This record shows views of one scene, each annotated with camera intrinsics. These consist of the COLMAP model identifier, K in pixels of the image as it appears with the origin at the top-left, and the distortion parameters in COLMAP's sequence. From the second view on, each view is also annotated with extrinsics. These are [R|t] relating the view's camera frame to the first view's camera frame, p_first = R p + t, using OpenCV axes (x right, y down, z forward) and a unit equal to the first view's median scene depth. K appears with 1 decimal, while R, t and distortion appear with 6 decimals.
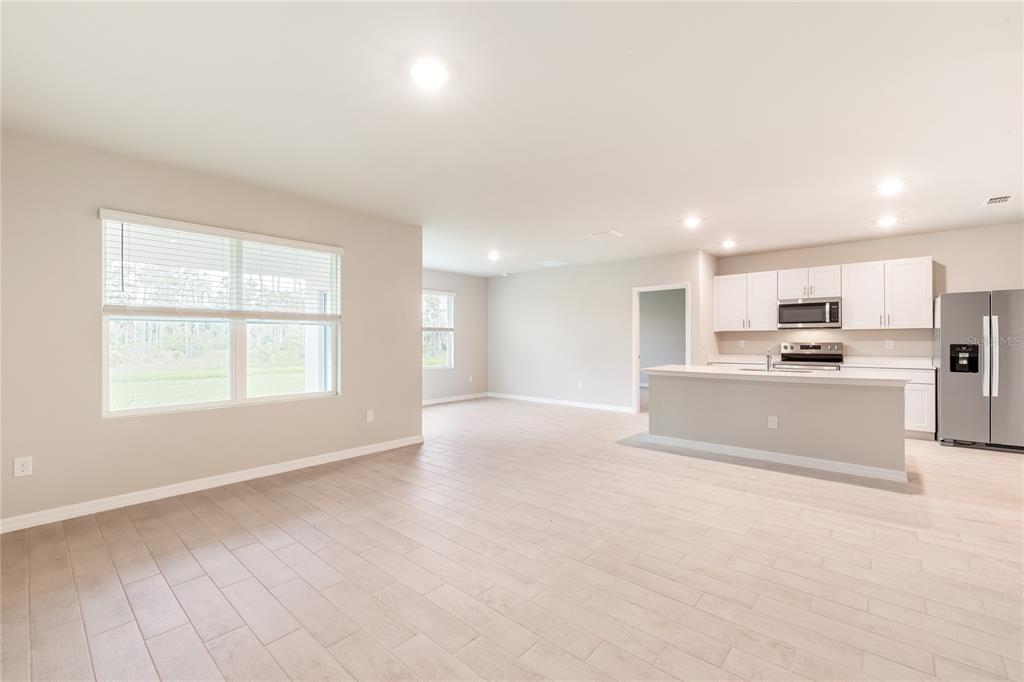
lens RADIAL K [[428.3, 0, 509.5], [0, 428.3, 341.0], [0, 0, 1]] dist [0.001075, -0.000053]
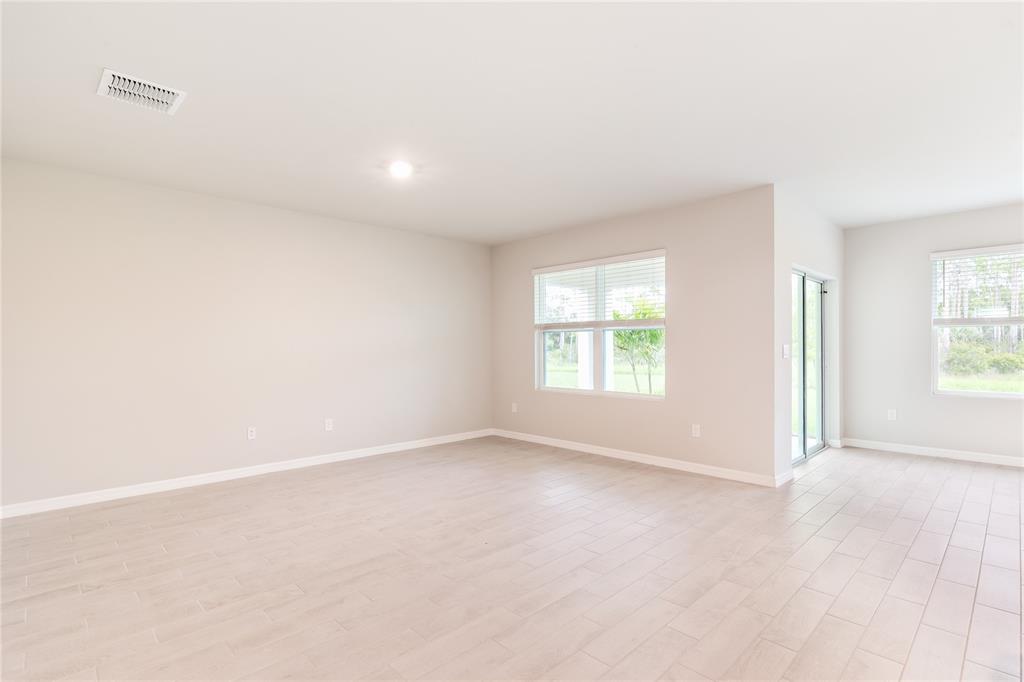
lens RADIAL K [[488.6, 0, 515.7], [0, 488.6, 346.3], [0, 0, 1]] dist [-0.003715, 0.000086]
pose [[-0.064406, 0.008964, -0.997884, 0.700231], [0.004398, 0.999952, 0.008699, -0.007865], [0.997914, -0.003828, -0.064442, 0.697978]]
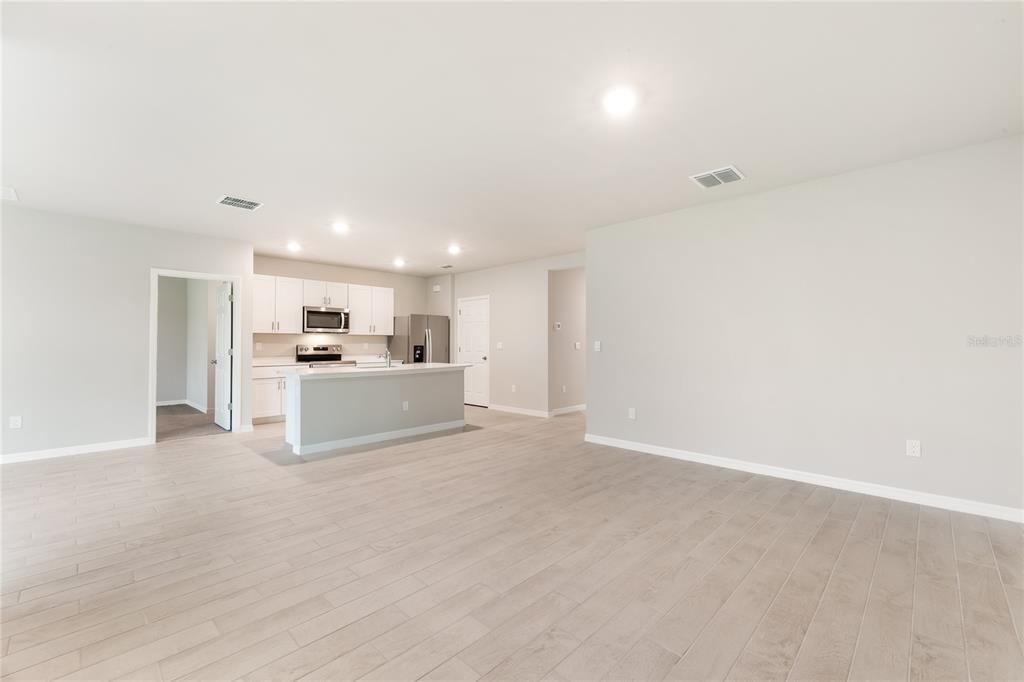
lens RADIAL K [[428.3, 0, 509.5], [0, 428.3, 341.0], [0, 0, 1]] dist [0.001075, -0.000053]
pose [[0.047584, 0.009710, 0.998820, -0.609839], [-0.000455, 0.999953, -0.009699, 0.005879], [-0.998867, 0.000007, 0.047587, 0.571635]]
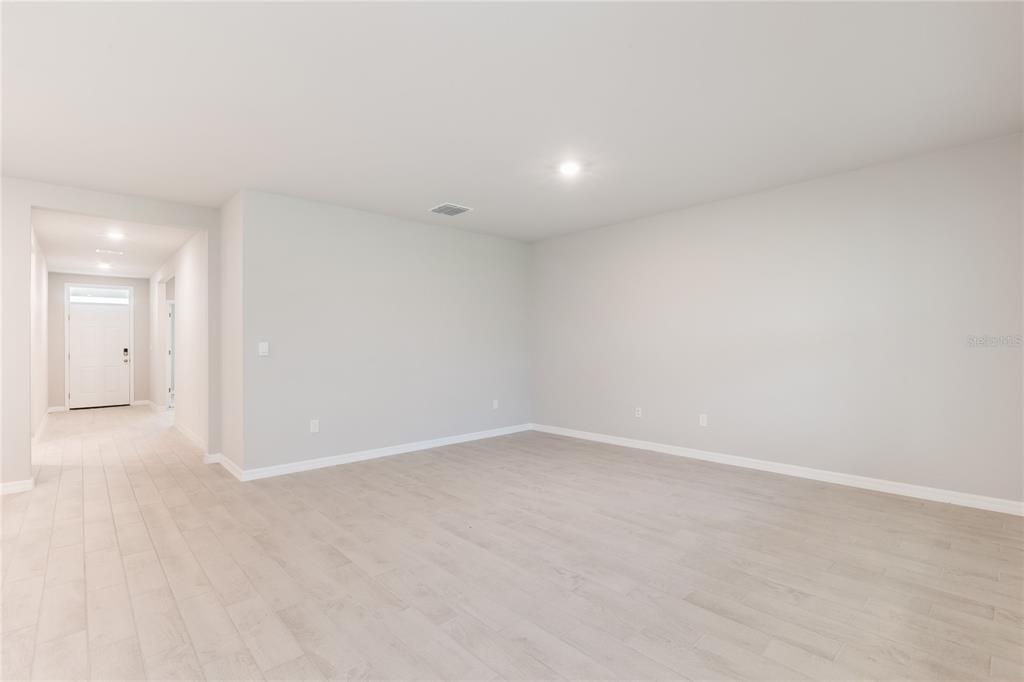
lens RADIAL K [[488.6, 0, 515.7], [0, 488.6, 346.3], [0, 0, 1]] dist [-0.003715, 0.000086]
pose [[-0.995816, 0.012641, 0.090507, -0.065425], [0.013465, 0.999873, 0.008498, 0.006253], [-0.090388, 0.009681, -0.995860, 1.272697]]
